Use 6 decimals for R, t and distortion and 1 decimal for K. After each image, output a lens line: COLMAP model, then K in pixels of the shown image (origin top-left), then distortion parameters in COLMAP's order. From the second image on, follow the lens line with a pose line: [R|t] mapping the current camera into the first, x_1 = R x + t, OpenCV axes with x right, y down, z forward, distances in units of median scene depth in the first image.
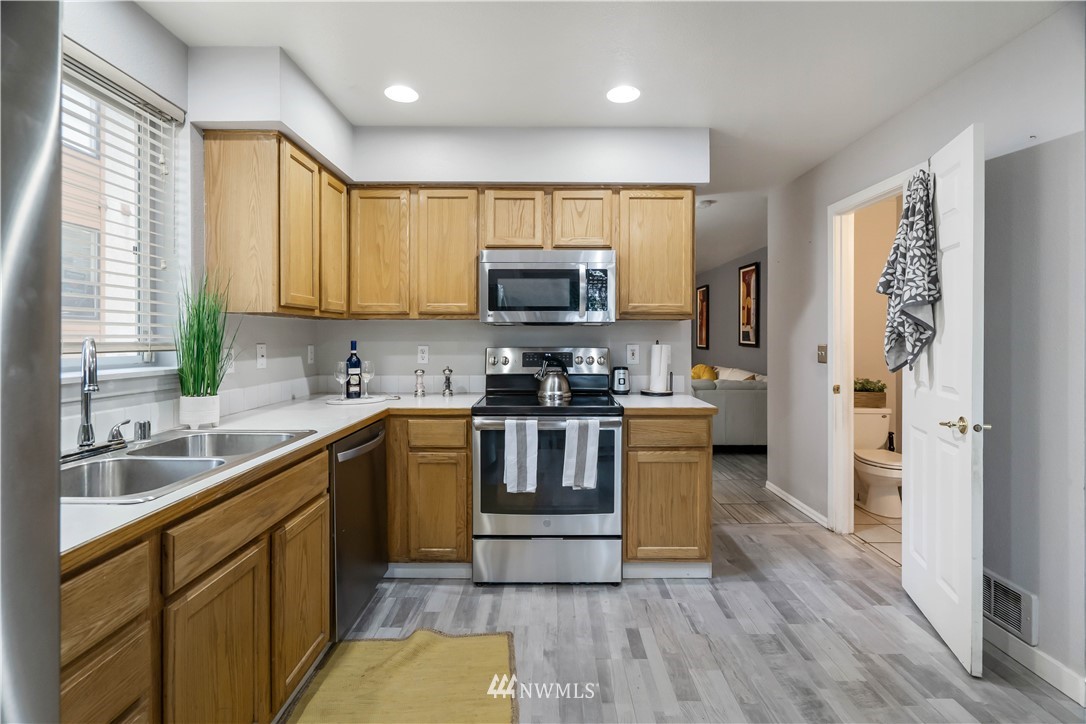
lens RADIAL K [[507.9, 0, 544.6], [0, 507.9, 338.2], [0, 0, 1]] dist [-0.028901, -0.000008]
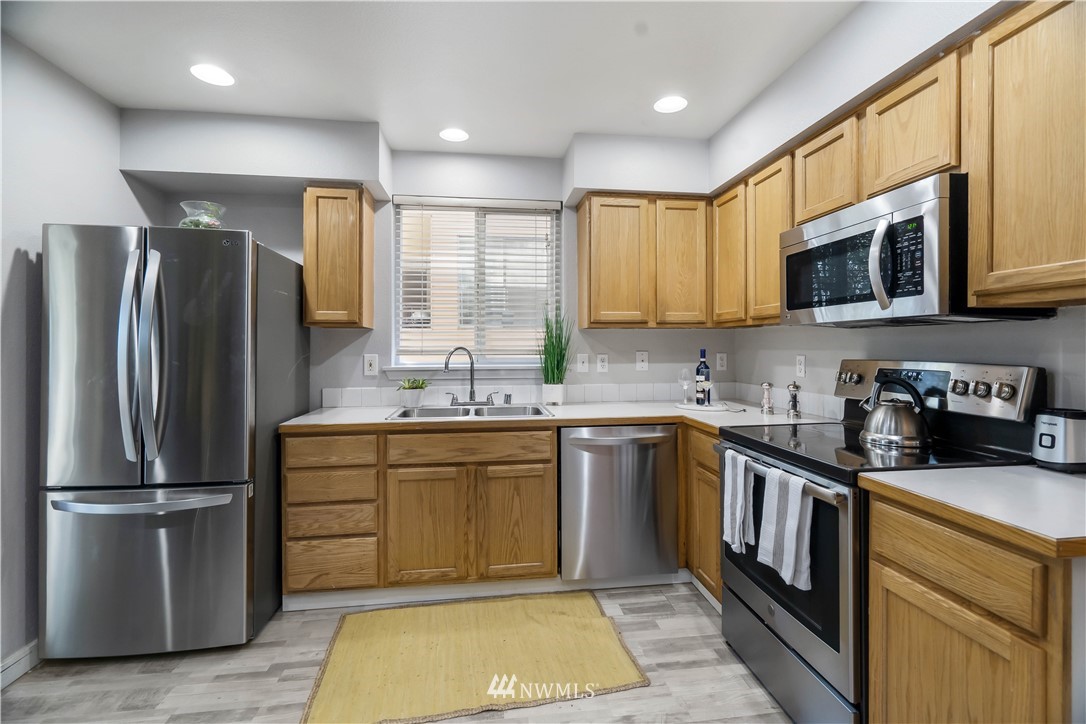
lens RADIAL K [[493.9, 0, 547.7], [0, 493.9, 350.0], [0, 0, 1]] dist [-0.000060, 0.000137]
pose [[0.129212, 0.005459, -0.991602, 0.634172], [0.002754, 0.999979, 0.005864, 0.000093], [0.991613, -0.003488, 0.129194, 0.596547]]
